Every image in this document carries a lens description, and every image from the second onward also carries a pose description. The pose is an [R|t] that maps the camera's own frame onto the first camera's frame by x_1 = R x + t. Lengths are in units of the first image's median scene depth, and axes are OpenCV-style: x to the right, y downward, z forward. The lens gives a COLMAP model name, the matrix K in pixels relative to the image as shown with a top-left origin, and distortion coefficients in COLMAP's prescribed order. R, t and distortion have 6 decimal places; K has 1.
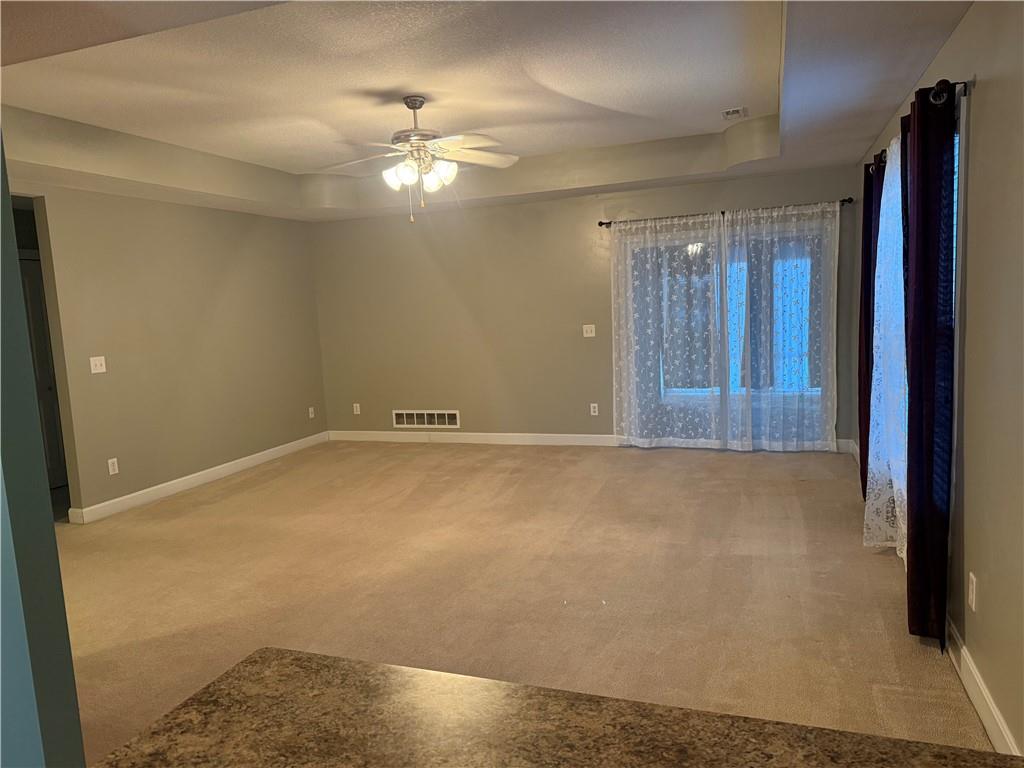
lens RADIAL K [[713.1, 0, 509.0], [0, 713.1, 387.5], [0, 0, 1]] dist [0.148501, -0.264447]
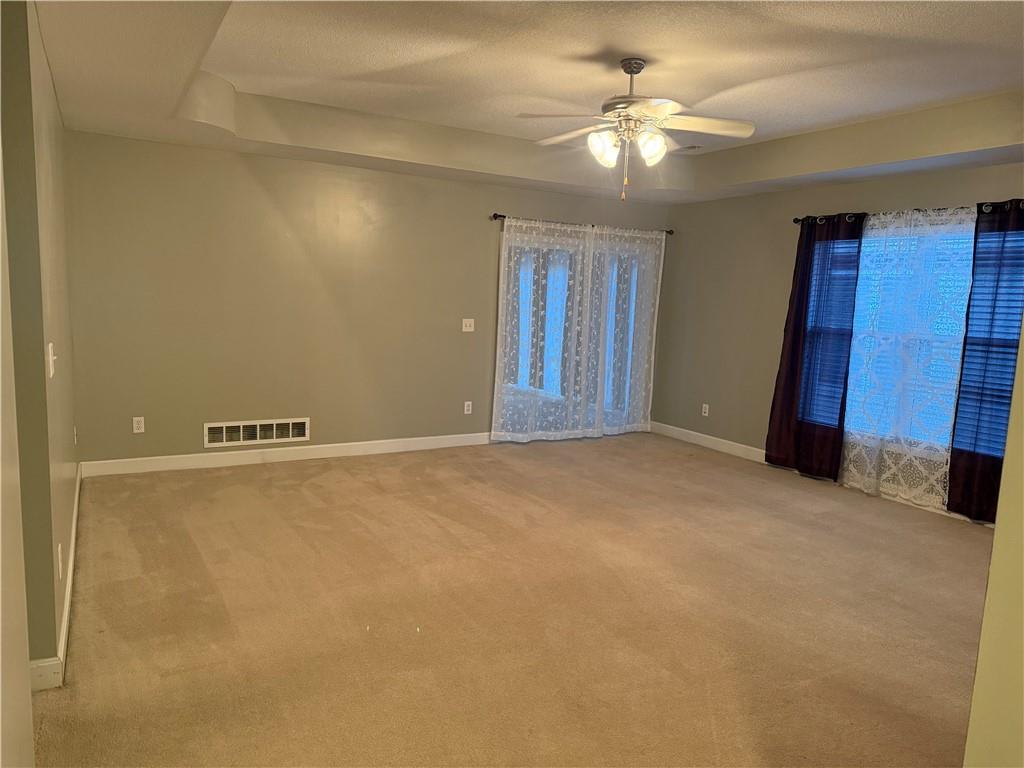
lens RADIAL K [[713.1, 0, 509.0], [0, 713.1, 387.5], [0, 0, 1]] dist [0.148501, -0.264447]
pose [[0.644836, -0.024698, 0.763922, -0.608355], [0.018368, 0.999690, 0.016816, -0.012063], [-0.764100, 0.003188, 0.645090, 0.363281]]
